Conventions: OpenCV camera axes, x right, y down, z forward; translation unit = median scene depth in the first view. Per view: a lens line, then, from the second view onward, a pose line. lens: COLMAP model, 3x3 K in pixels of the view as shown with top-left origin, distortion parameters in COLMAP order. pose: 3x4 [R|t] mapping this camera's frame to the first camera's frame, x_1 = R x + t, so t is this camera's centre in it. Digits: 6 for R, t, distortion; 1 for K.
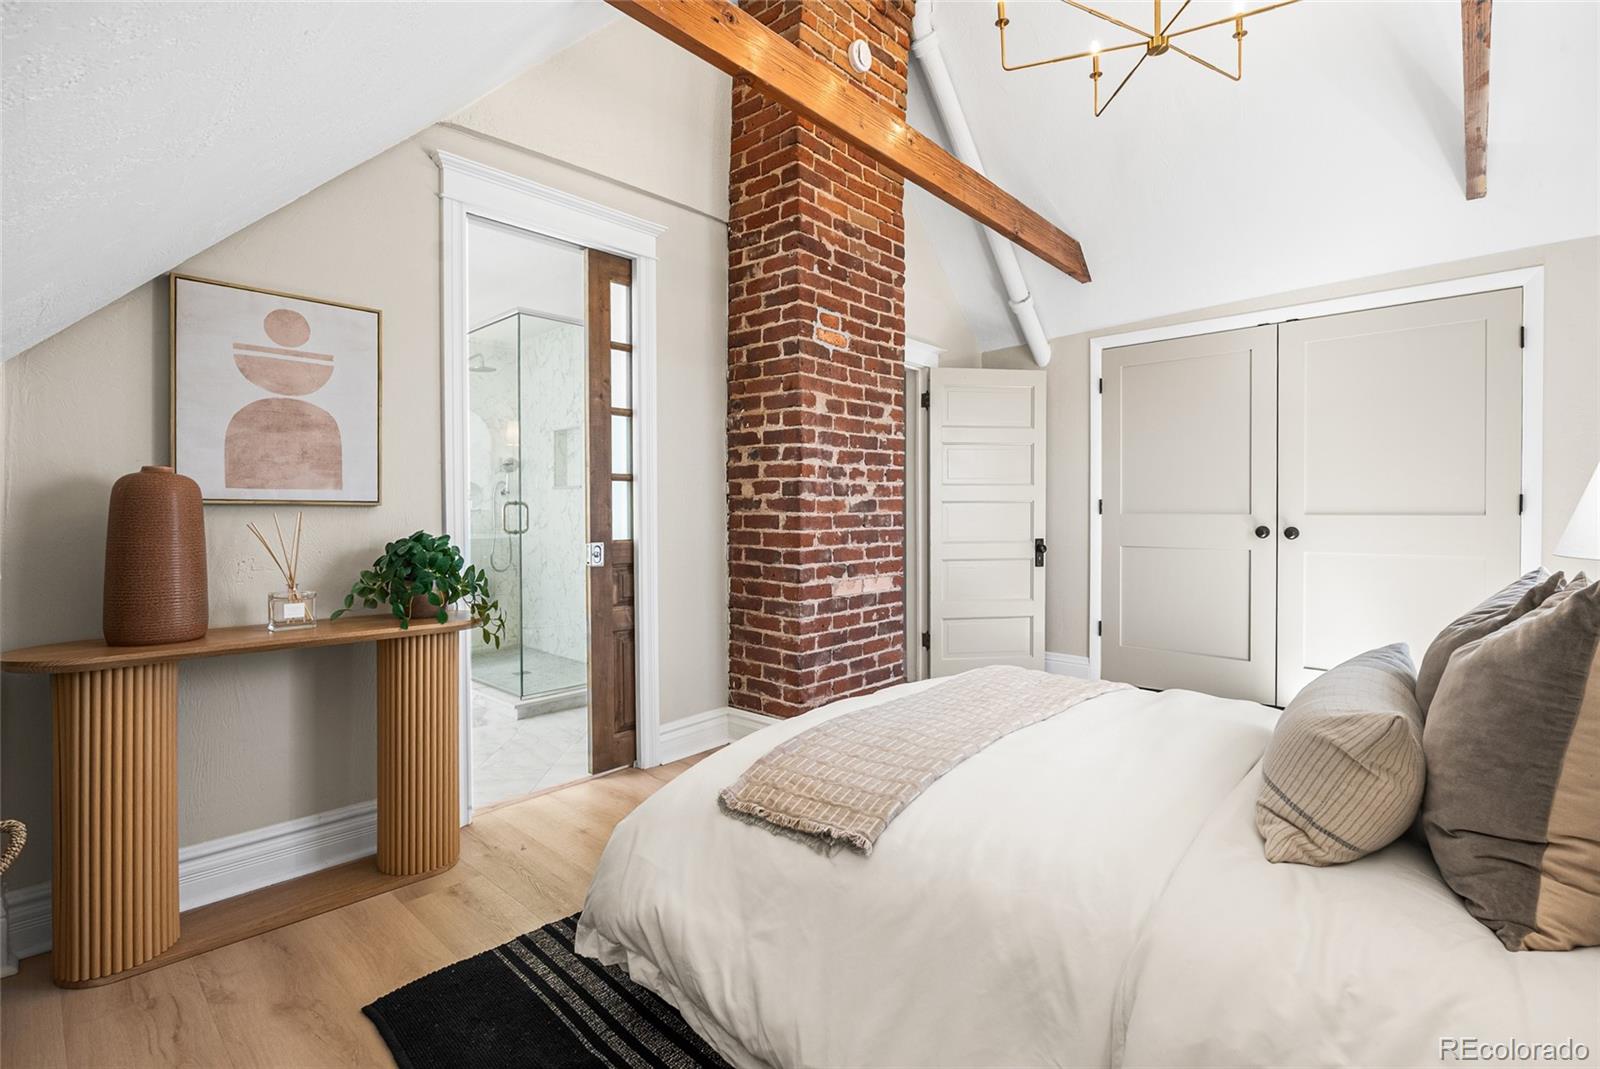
lens RADIAL K [[715.1, 0, 796.5], [0, 715.1, 518.5], [0, 0, 1]] dist [-0.007404, 0.000406]
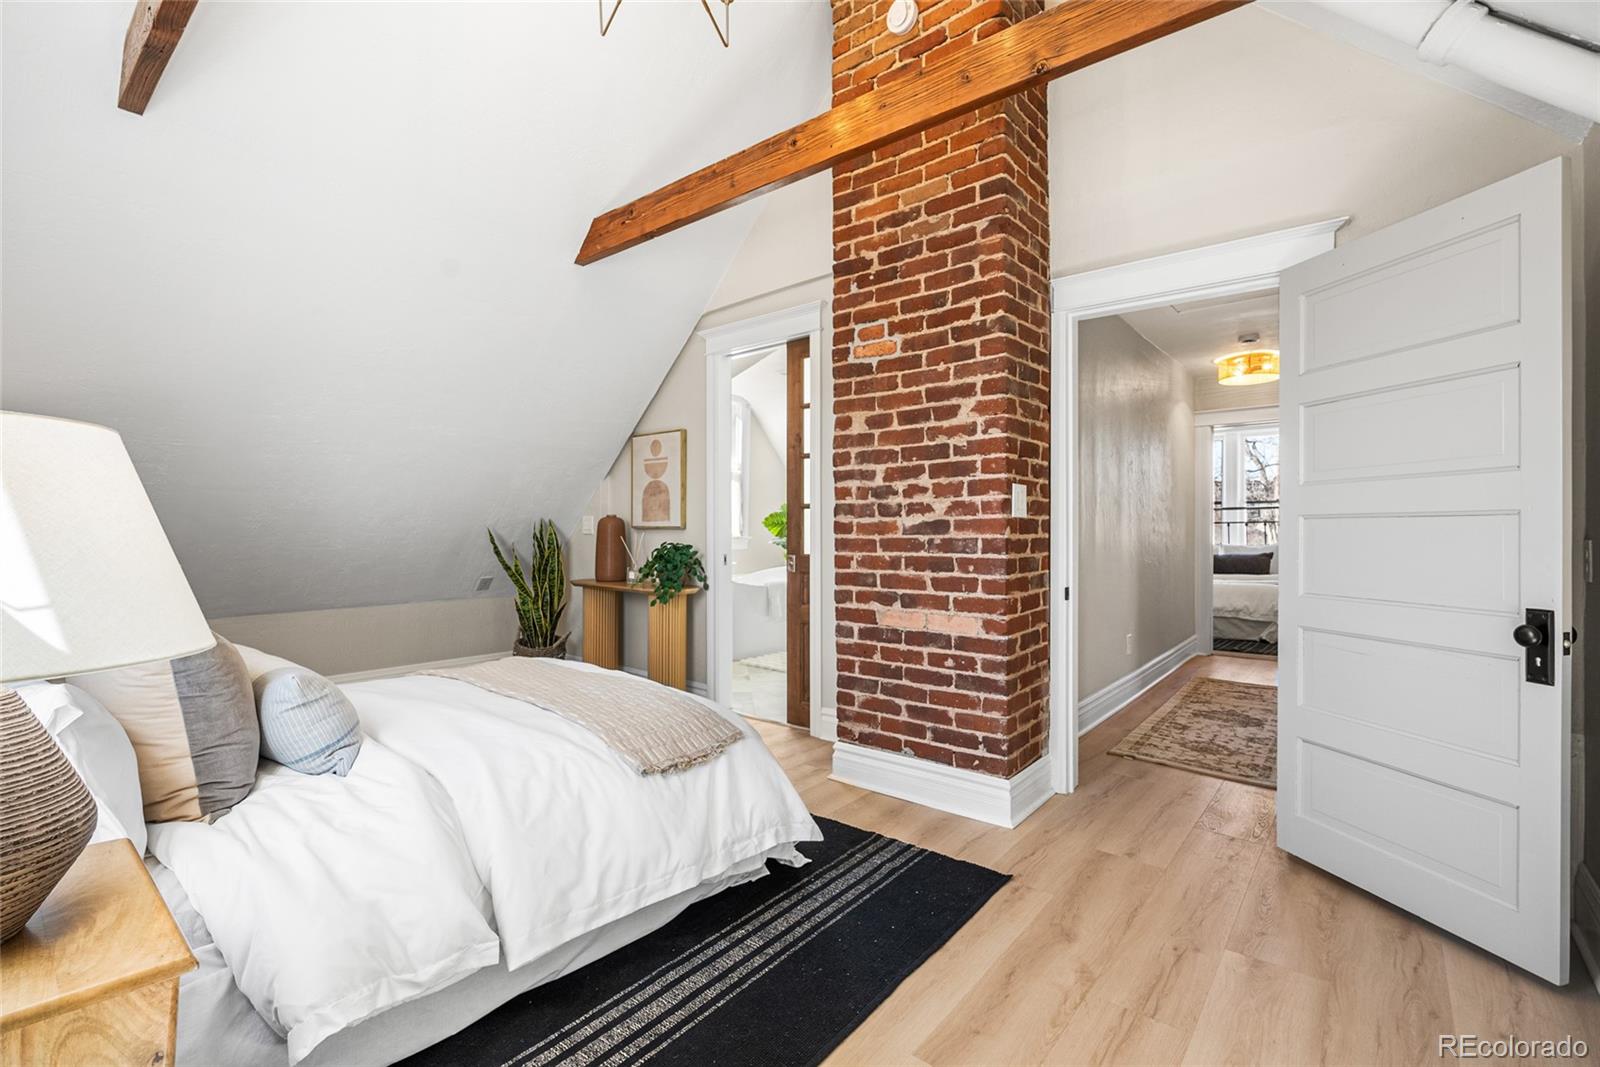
lens RADIAL K [[715.1, 0, 804.4], [0, 715.1, 532.3], [0, 0, 1]] dist [-0.007404, 0.000406]
pose [[0.072719, 0.008174, -0.997319, 0.944104], [-0.007779, 0.999941, 0.007628, -0.017450], [0.997322, 0.007204, 0.072778, 0.805904]]
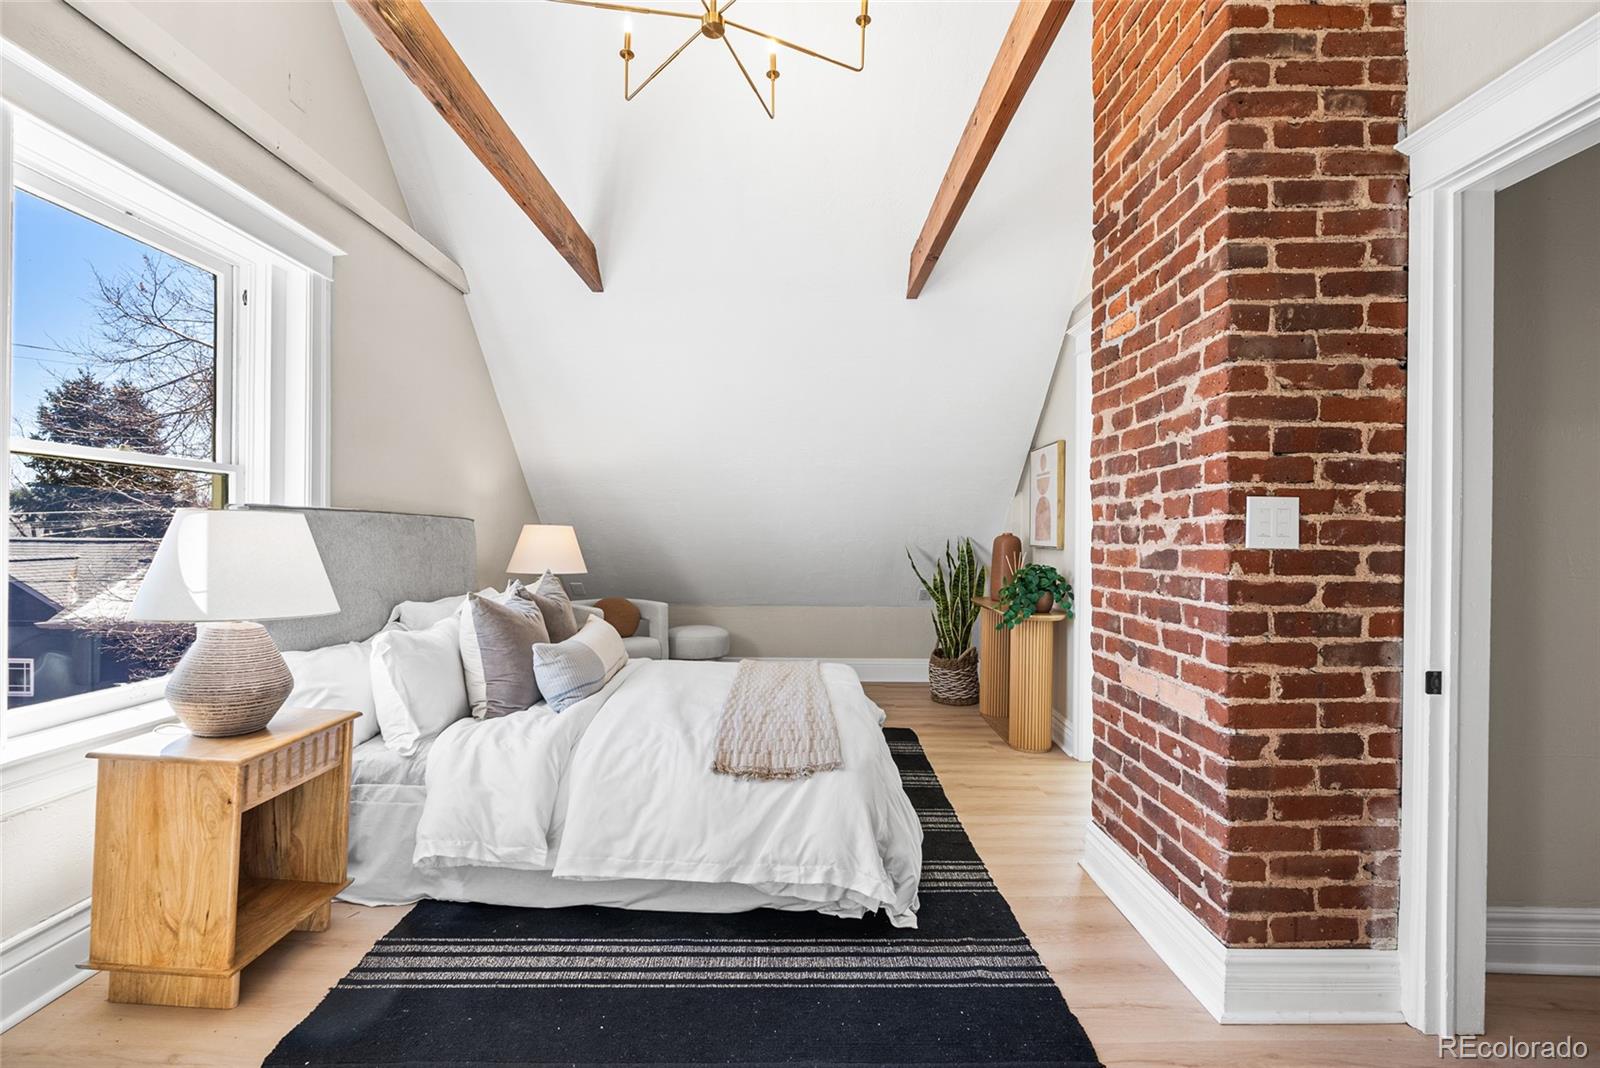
lens RADIAL K [[715.1, 0, 799.4], [0, 715.1, 537.0], [0, 0, 1]] dist [-0.007404, 0.000406]
pose [[-0.725584, -0.001398, -0.688132, 0.754796], [-0.011602, 0.999881, 0.010203, -0.040230], [0.688036, 0.015387, -0.725513, 1.252597]]
